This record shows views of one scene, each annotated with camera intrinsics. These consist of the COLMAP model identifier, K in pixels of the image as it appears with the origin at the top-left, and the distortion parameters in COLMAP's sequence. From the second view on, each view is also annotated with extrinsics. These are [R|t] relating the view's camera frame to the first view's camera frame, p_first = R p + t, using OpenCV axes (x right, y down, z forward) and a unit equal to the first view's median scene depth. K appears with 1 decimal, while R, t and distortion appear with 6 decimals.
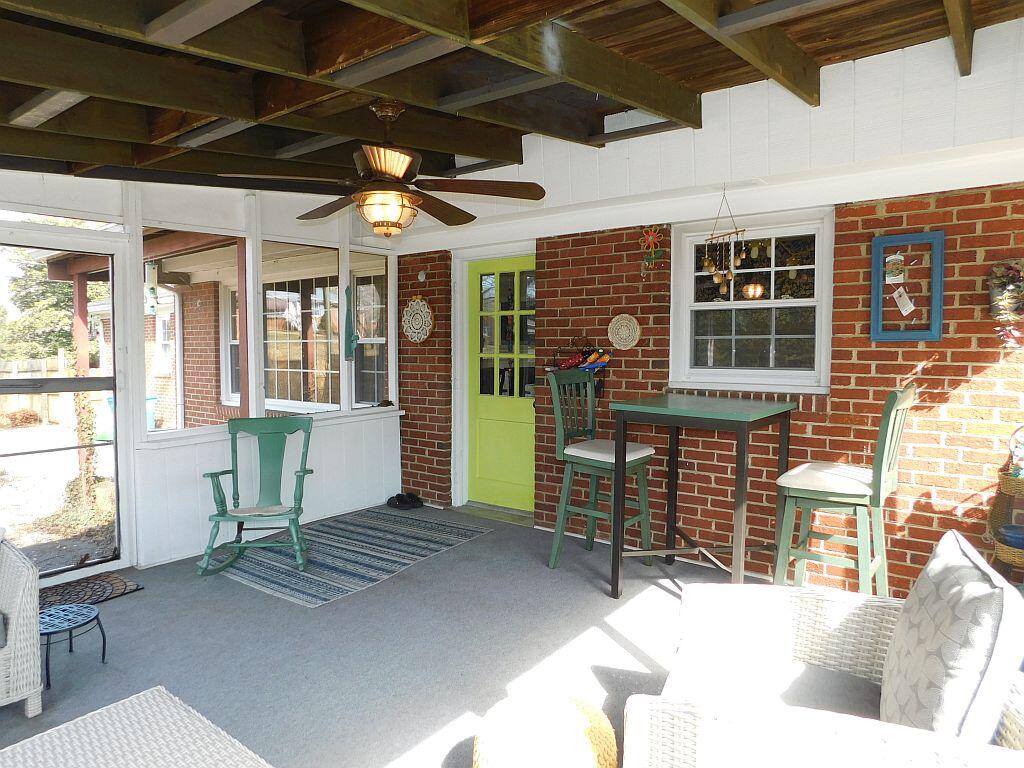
lens RADIAL K [[687.1, 0, 512.0], [0, 687.1, 384.0], [0, 0, 1]] dist [-0.048180, -0.001181]
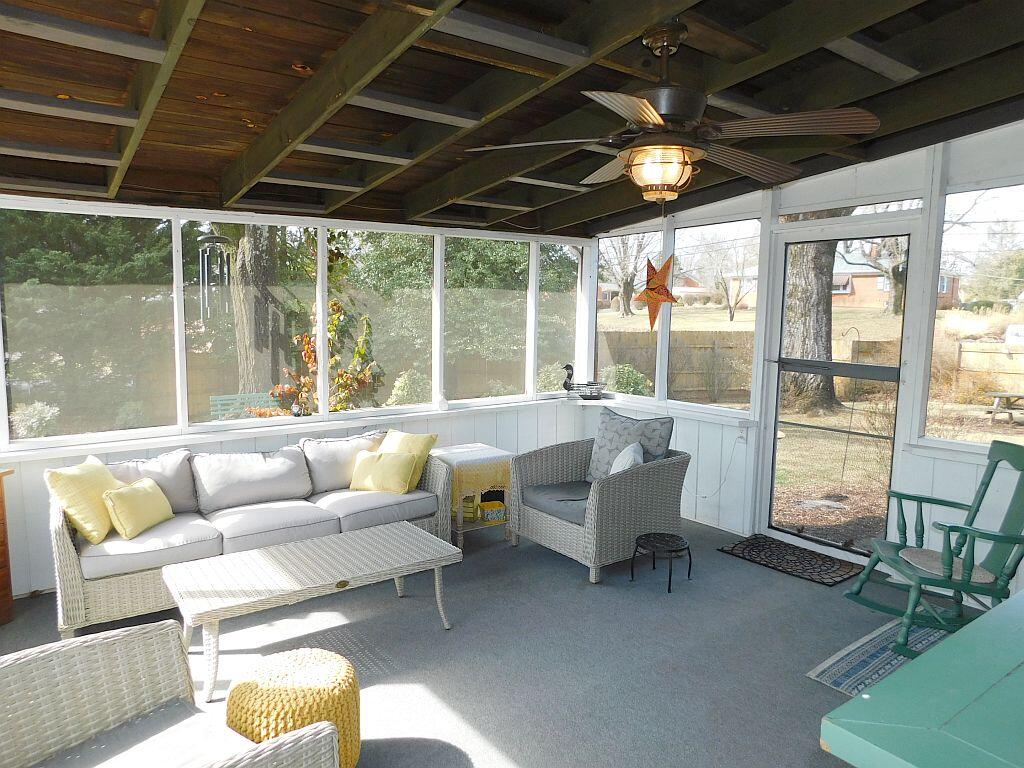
lens RADIAL K [[687.1, 0, 512.0], [0, 687.1, 384.0], [0, 0, 1]] dist [-0.048180, -0.001181]
pose [[-0.291687, 0.097530, -0.951529, 0.493243], [-0.070748, 0.989863, 0.123147, -0.072025], [0.953894, 0.103239, -0.281830, 0.828818]]
